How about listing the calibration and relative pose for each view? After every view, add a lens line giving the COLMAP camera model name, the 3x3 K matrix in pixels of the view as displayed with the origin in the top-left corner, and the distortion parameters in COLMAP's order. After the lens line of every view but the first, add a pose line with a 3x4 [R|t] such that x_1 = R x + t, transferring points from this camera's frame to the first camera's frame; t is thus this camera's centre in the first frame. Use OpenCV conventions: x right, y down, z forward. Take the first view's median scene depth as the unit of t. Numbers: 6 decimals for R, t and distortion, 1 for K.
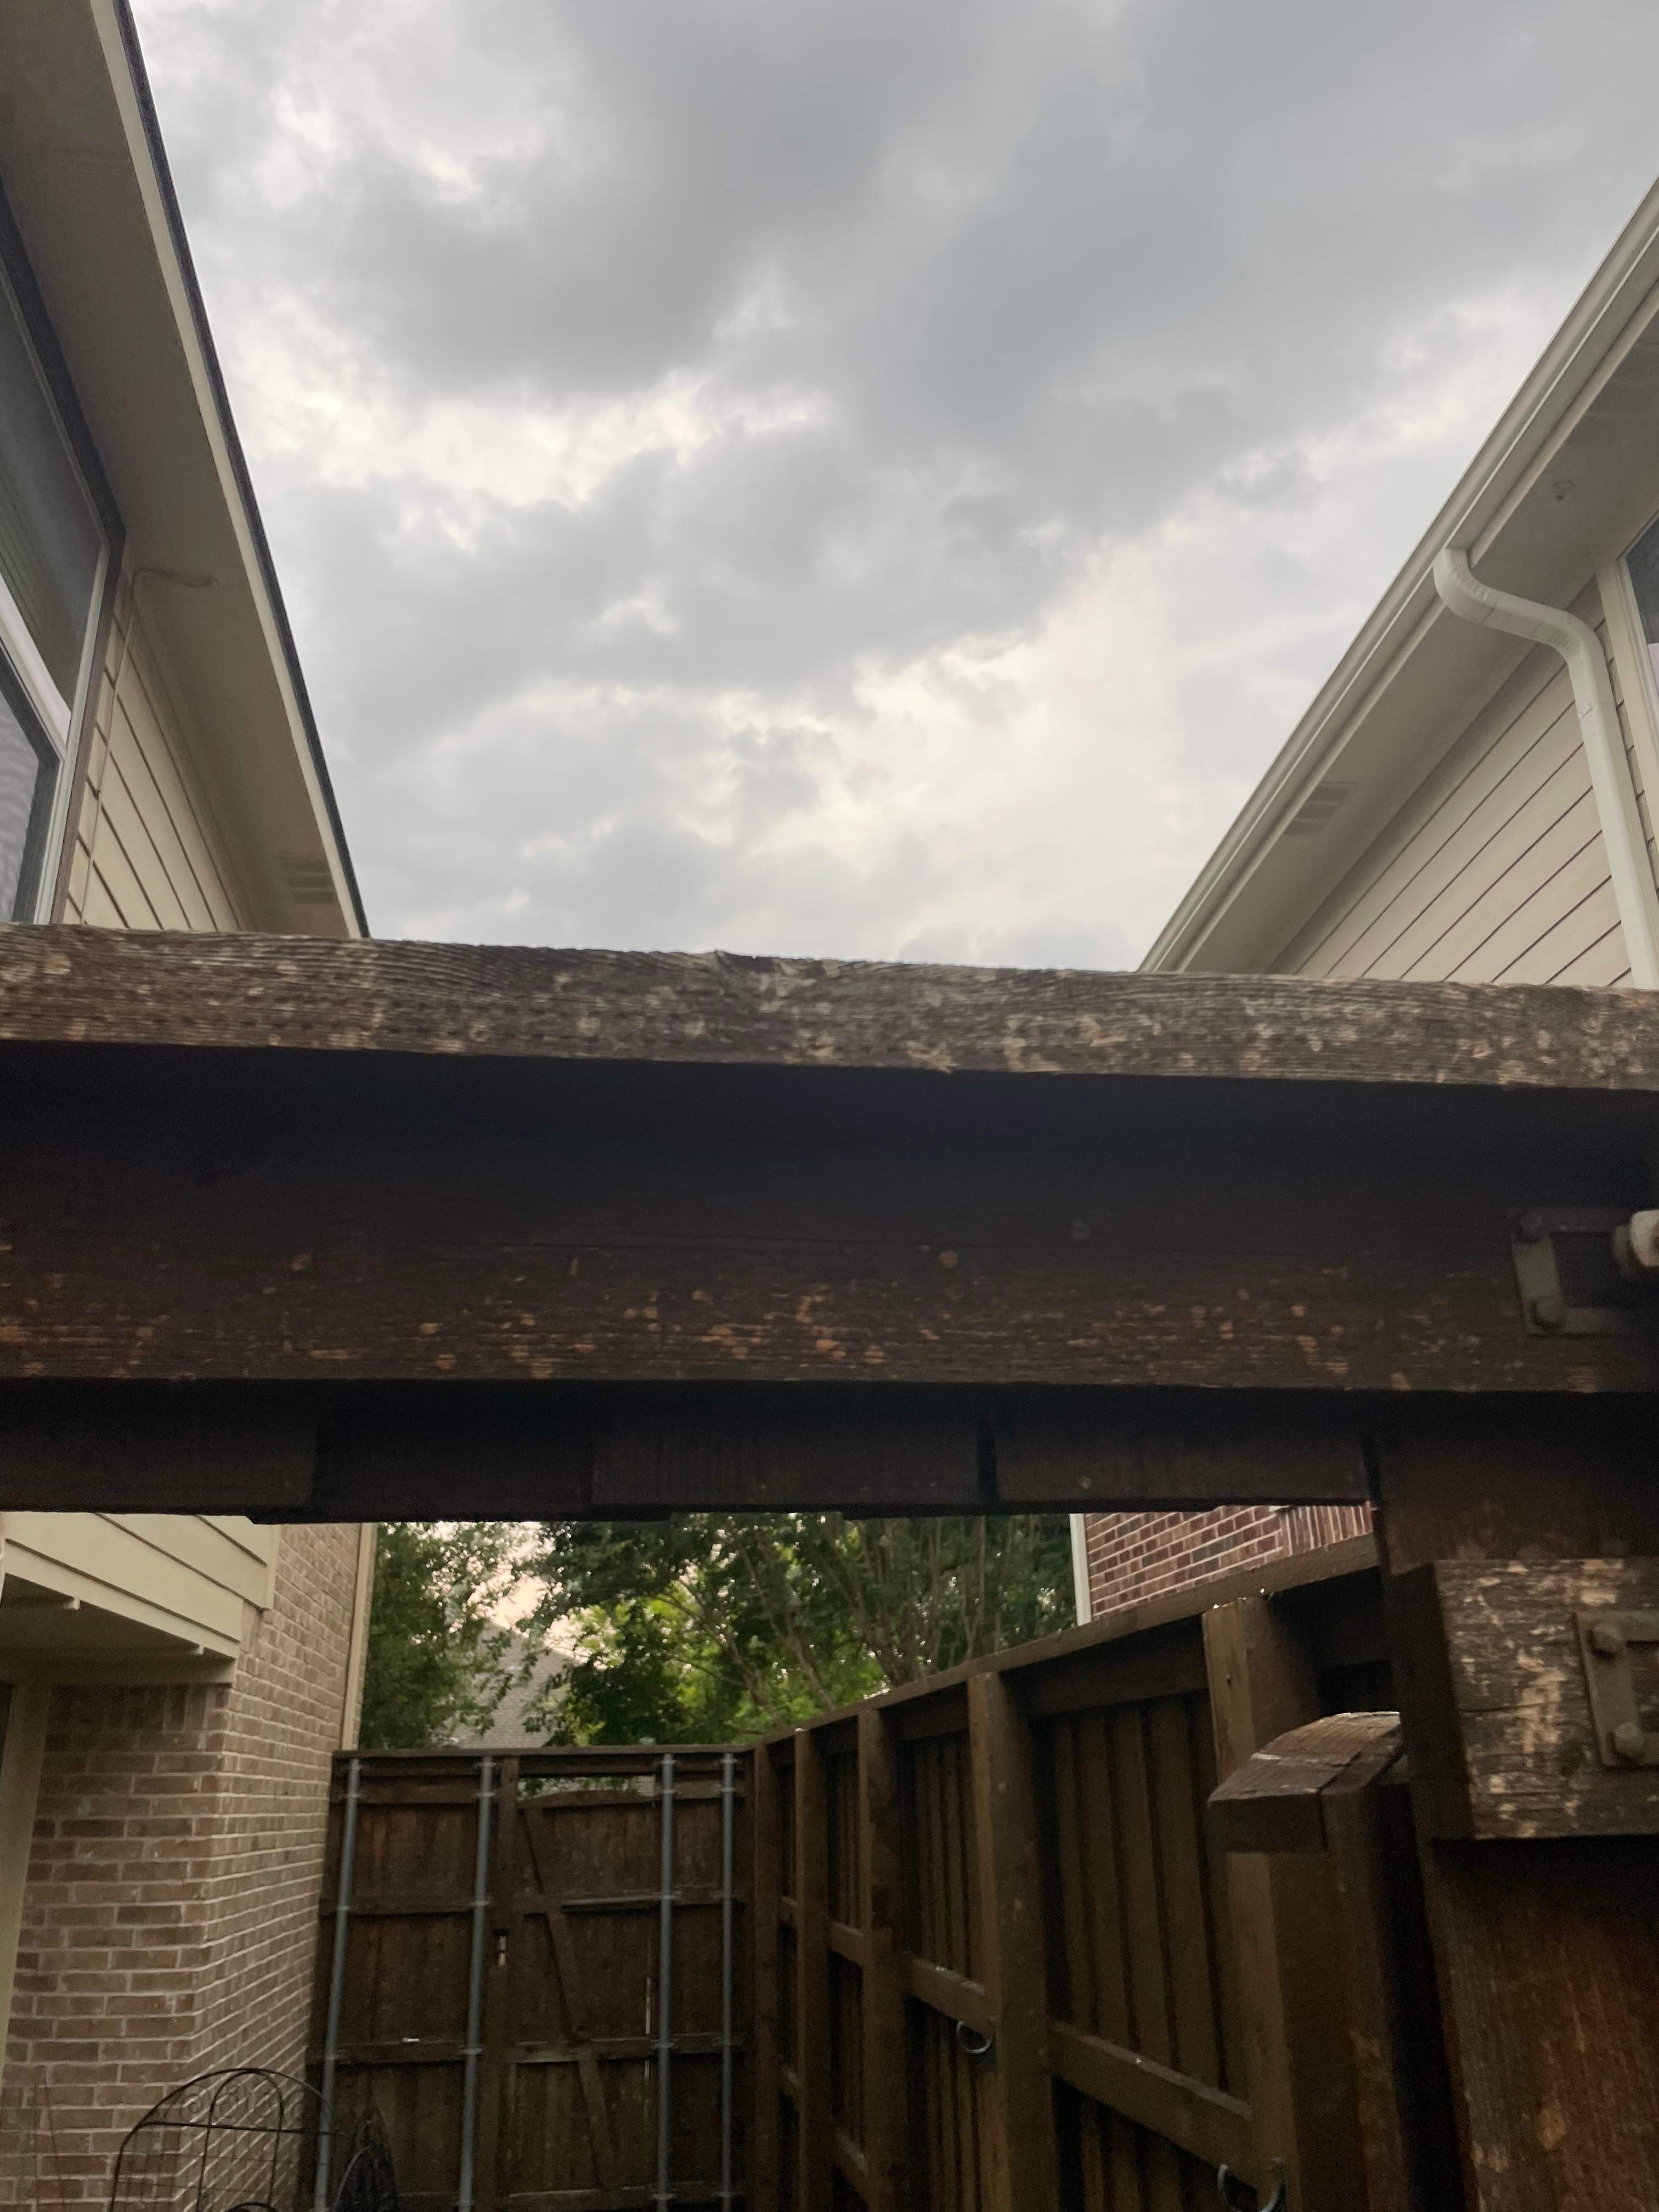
lens RADIAL K [[1676.6, 0, 832.0], [0, 1676.6, 1137.1], [0, 0, 1]] dist [0.090112, -0.121062]
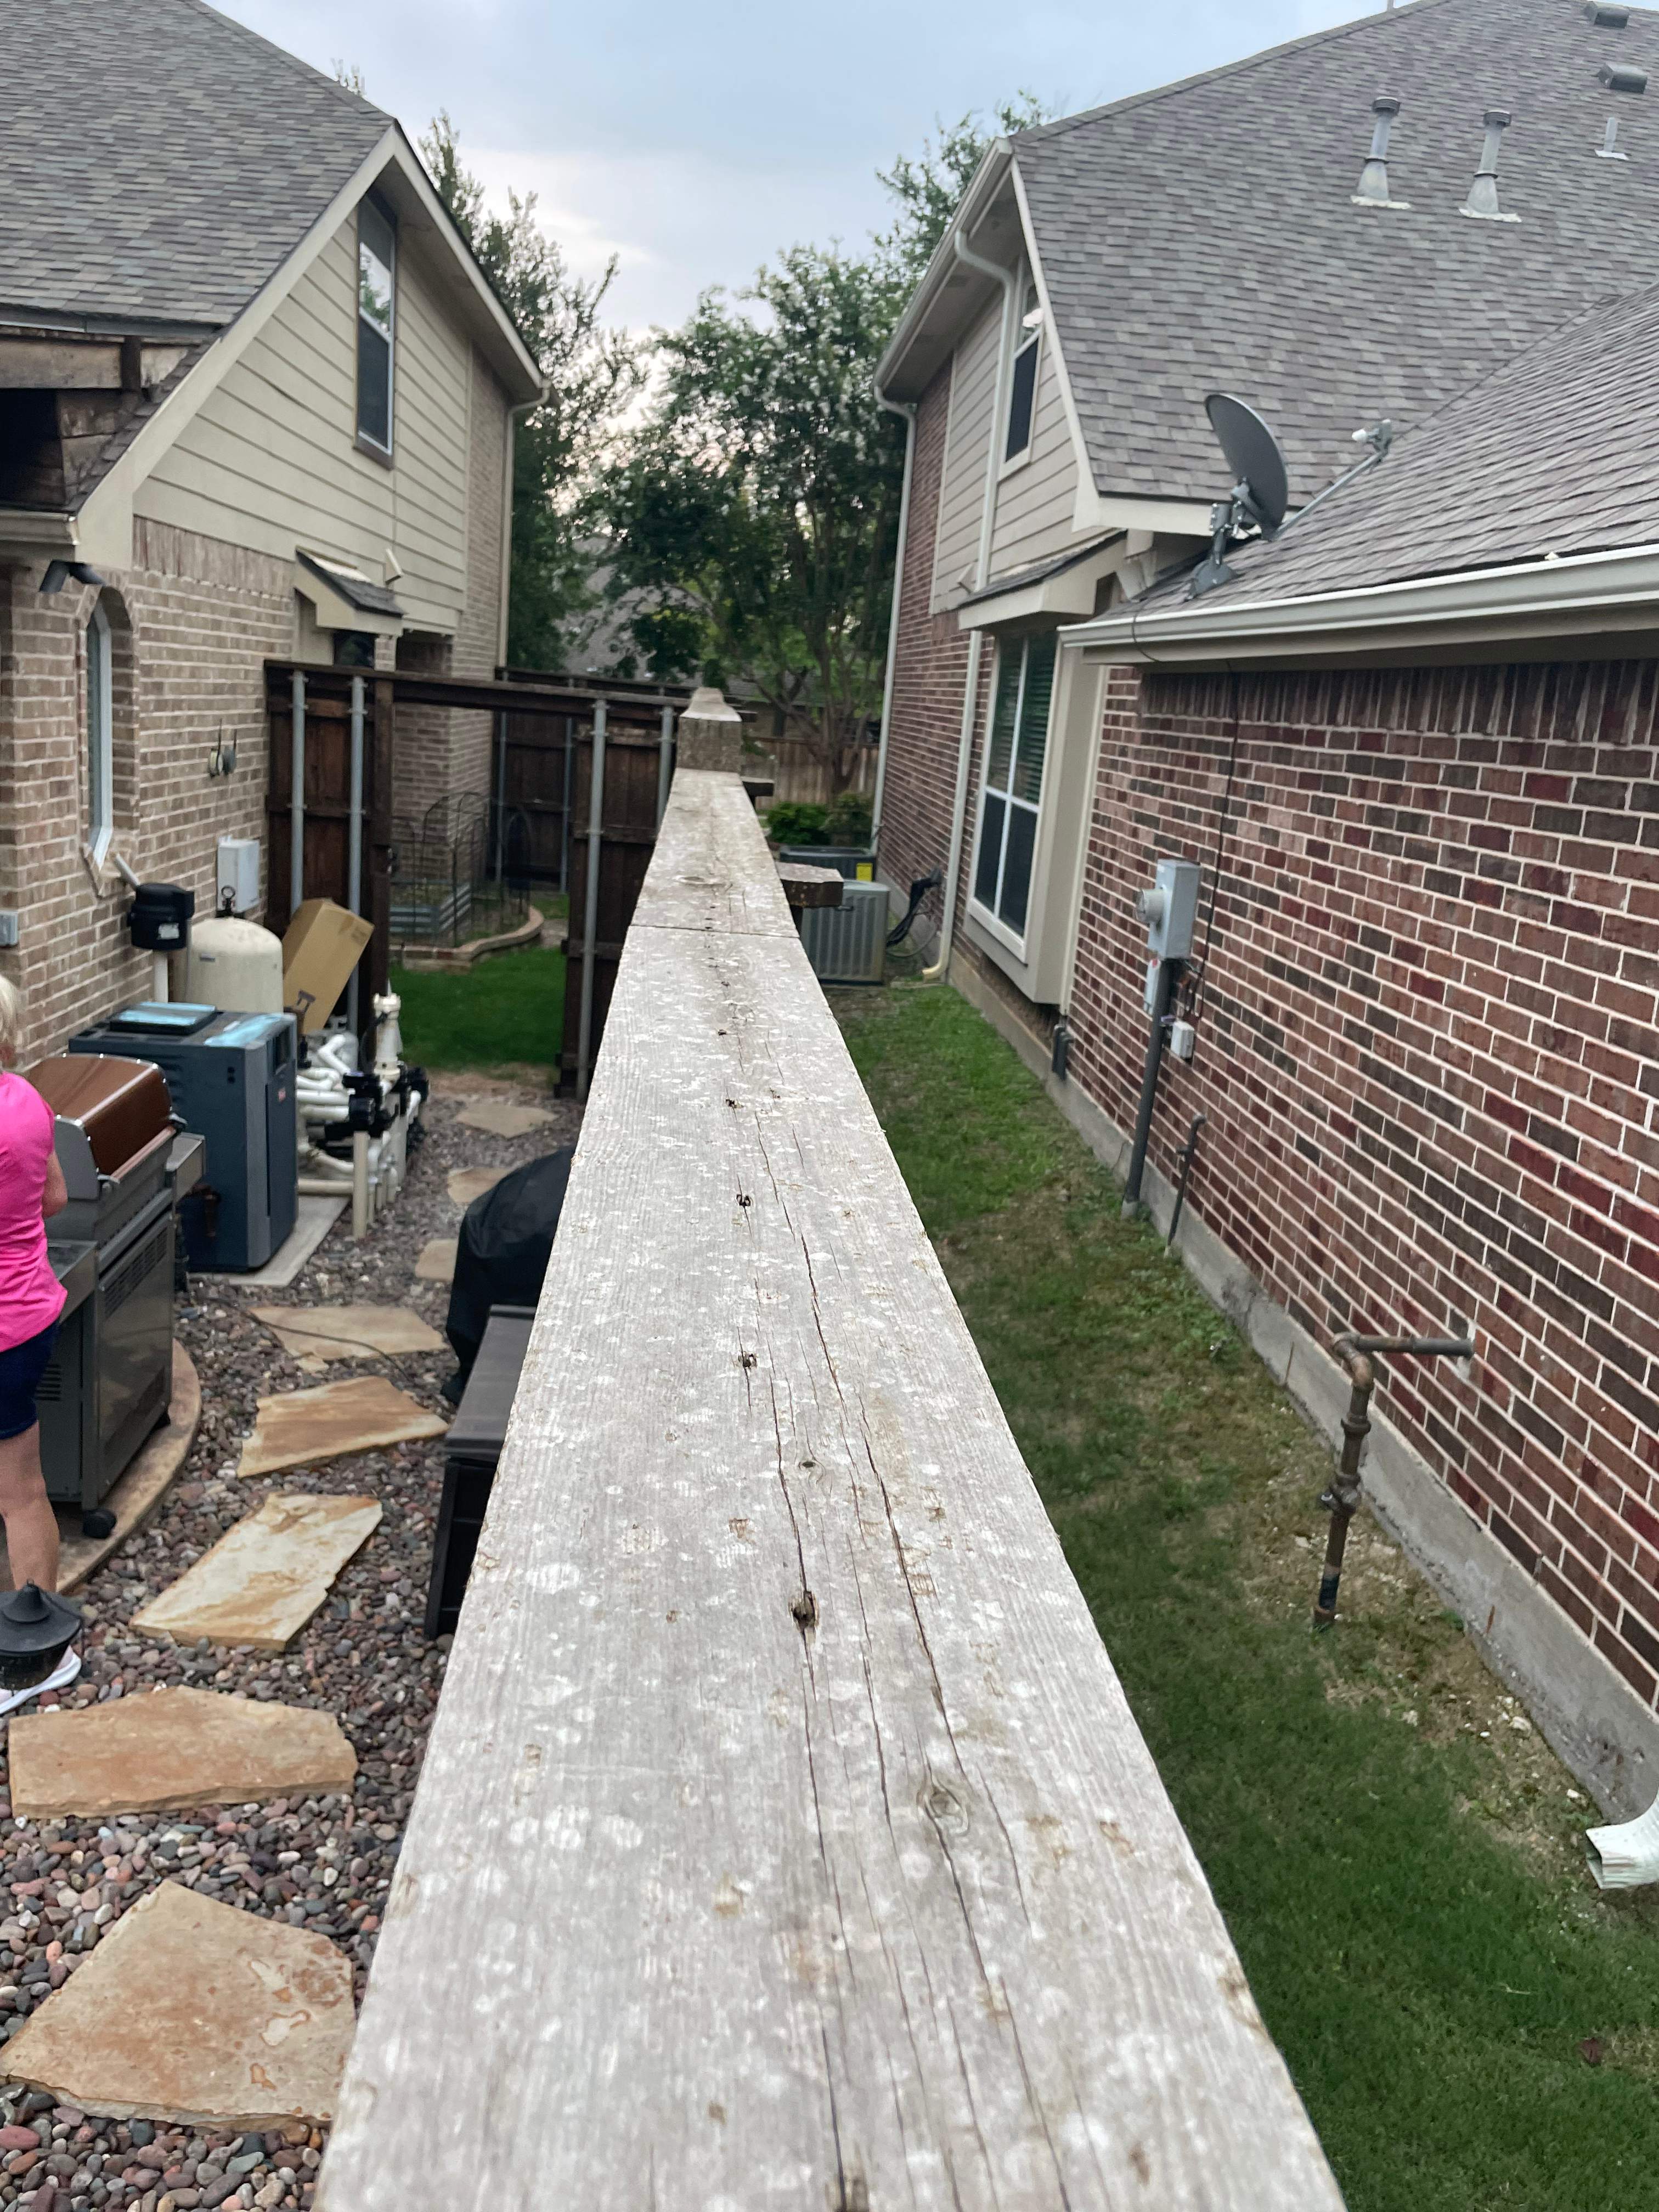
lens RADIAL K [[1676.6, 0, 814.1], [0, 1676.6, 1125.1], [0, 0, 1]] dist [0.090112, -0.121062]
pose [[0.991004, 0.124959, -0.047921, 0.261185], [-0.073782, 0.808852, 0.583366, -0.422683], [0.111658, -0.574582, 0.810795, -0.952724]]
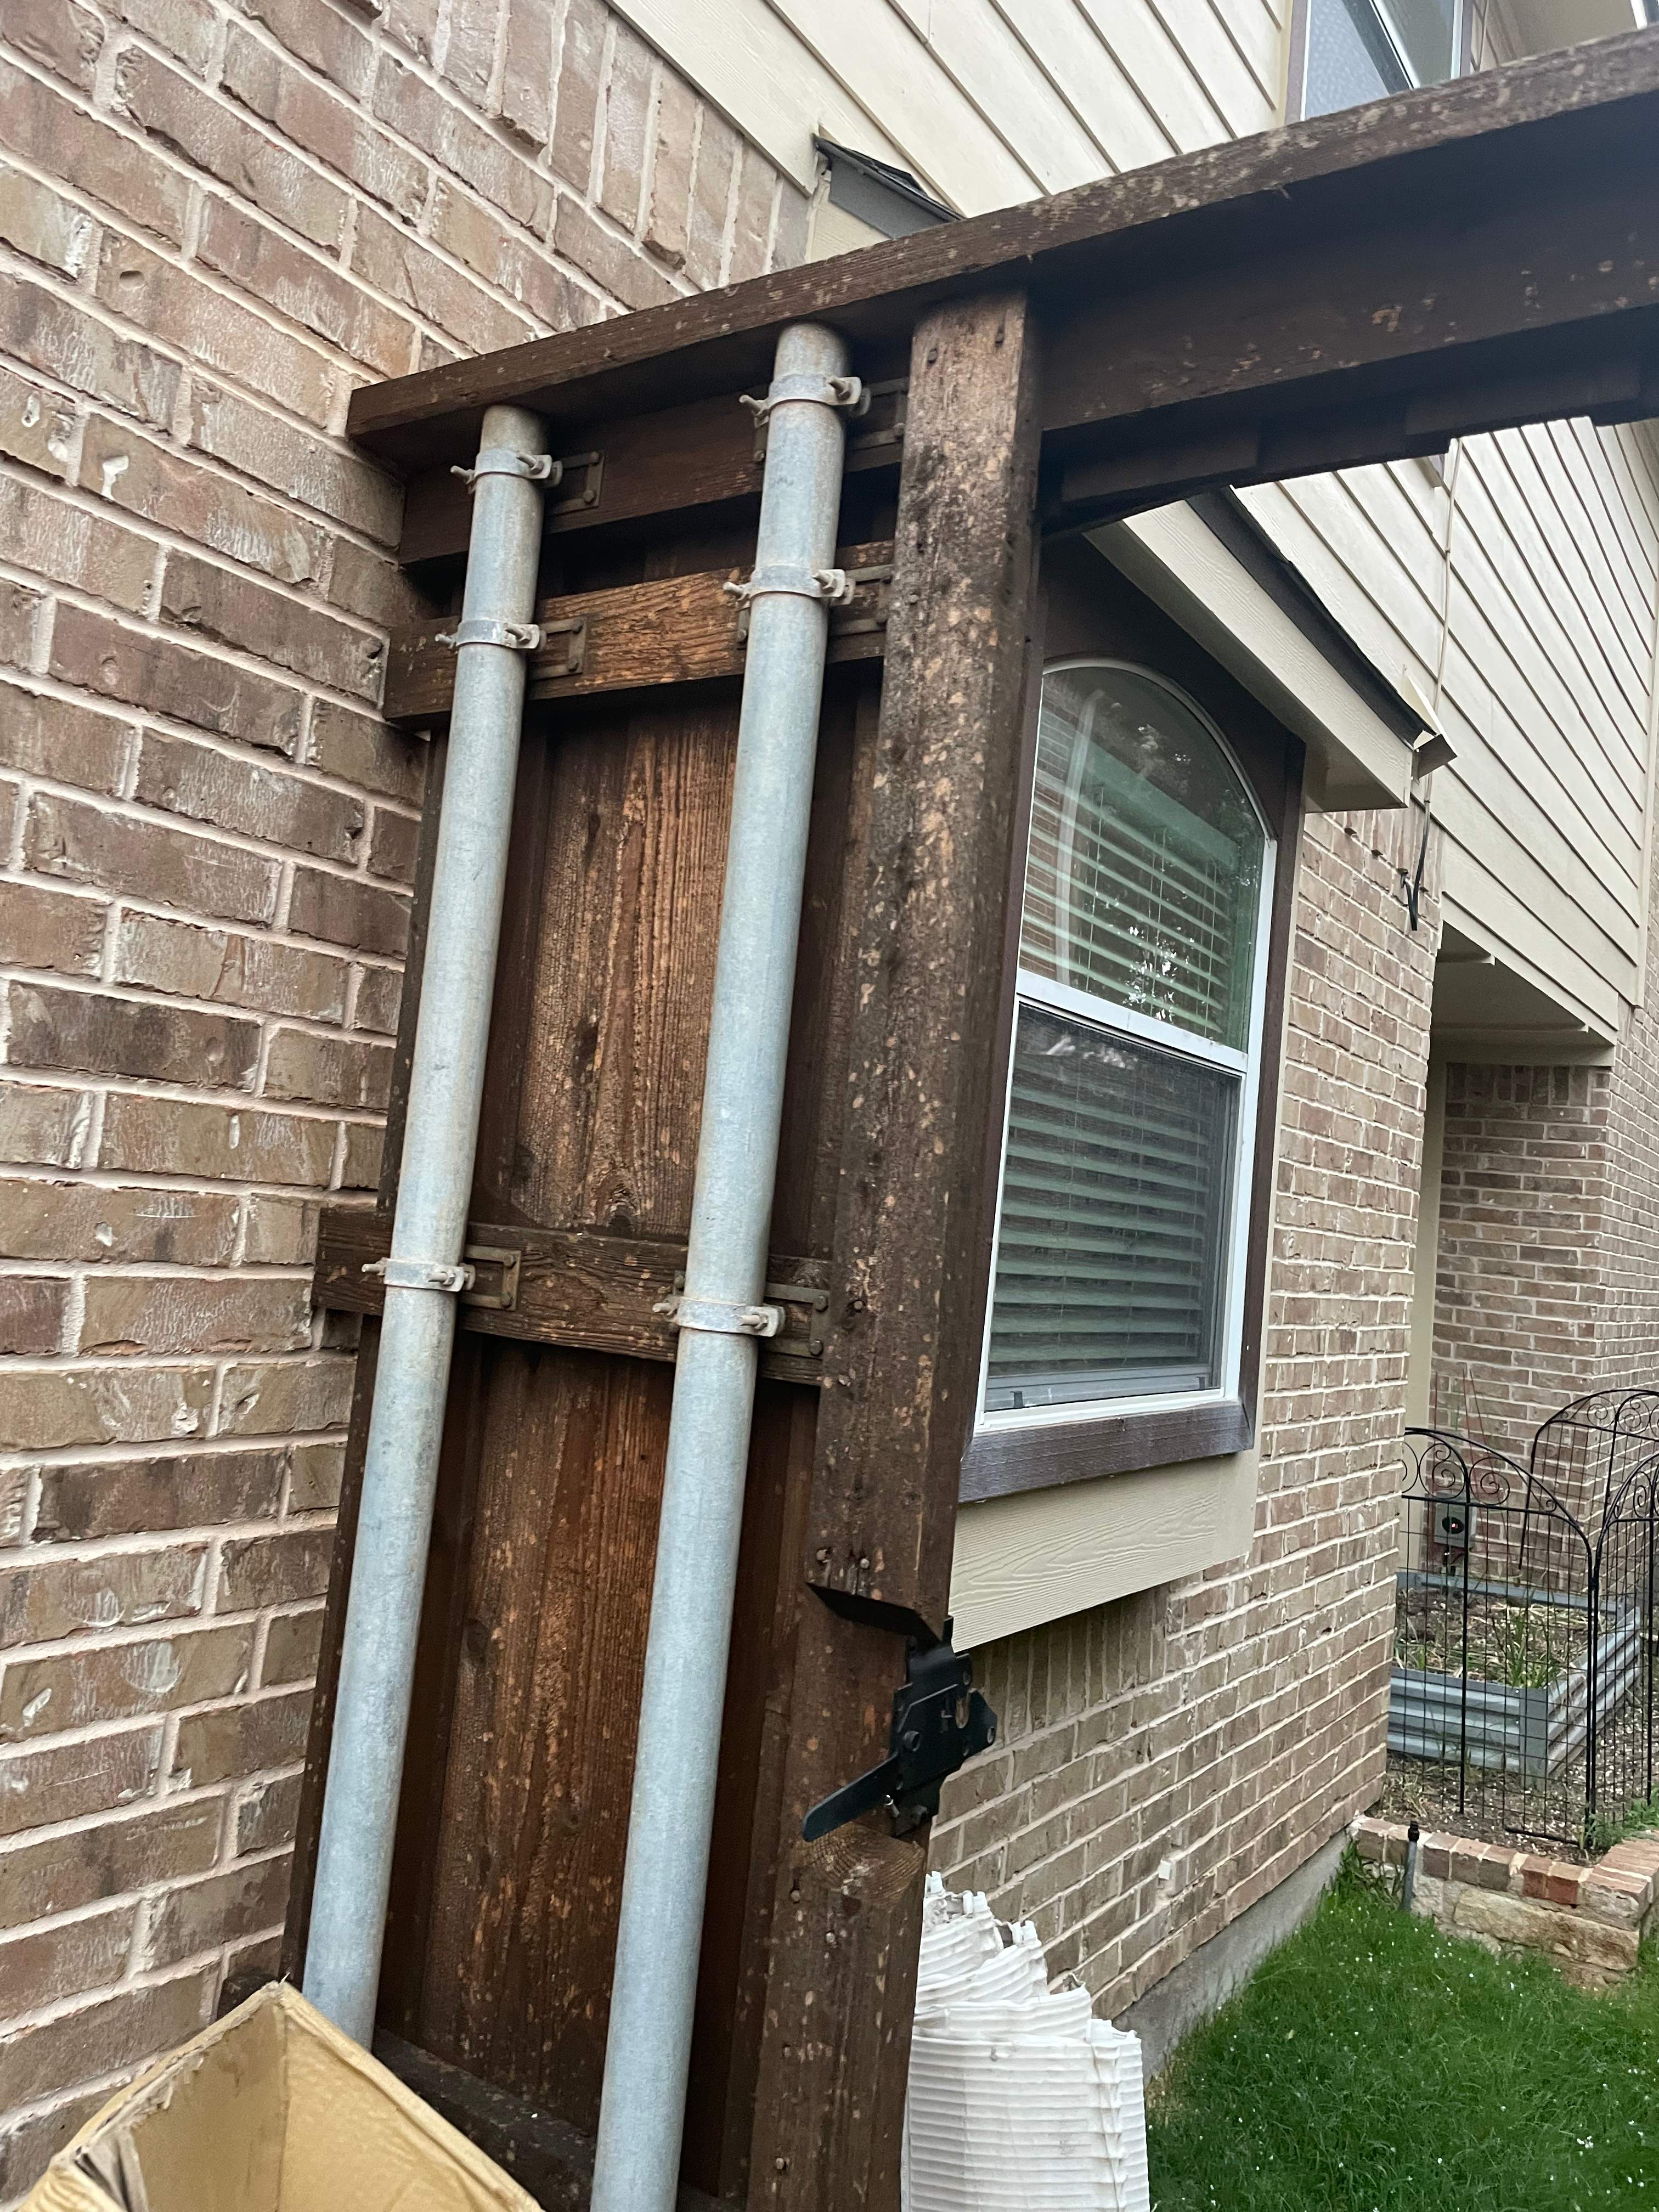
lens RADIAL K [[1676.6, 0, 852.9], [0, 1676.6, 1085.5], [0, 0, 1]] dist [0.090112, -0.121062]
pose [[0.757090, 0.037706, -0.652222, -0.010787], [0.136866, 0.967025, 0.214778, 0.027086], [0.638813, -0.251874, 0.726964, -0.070729]]
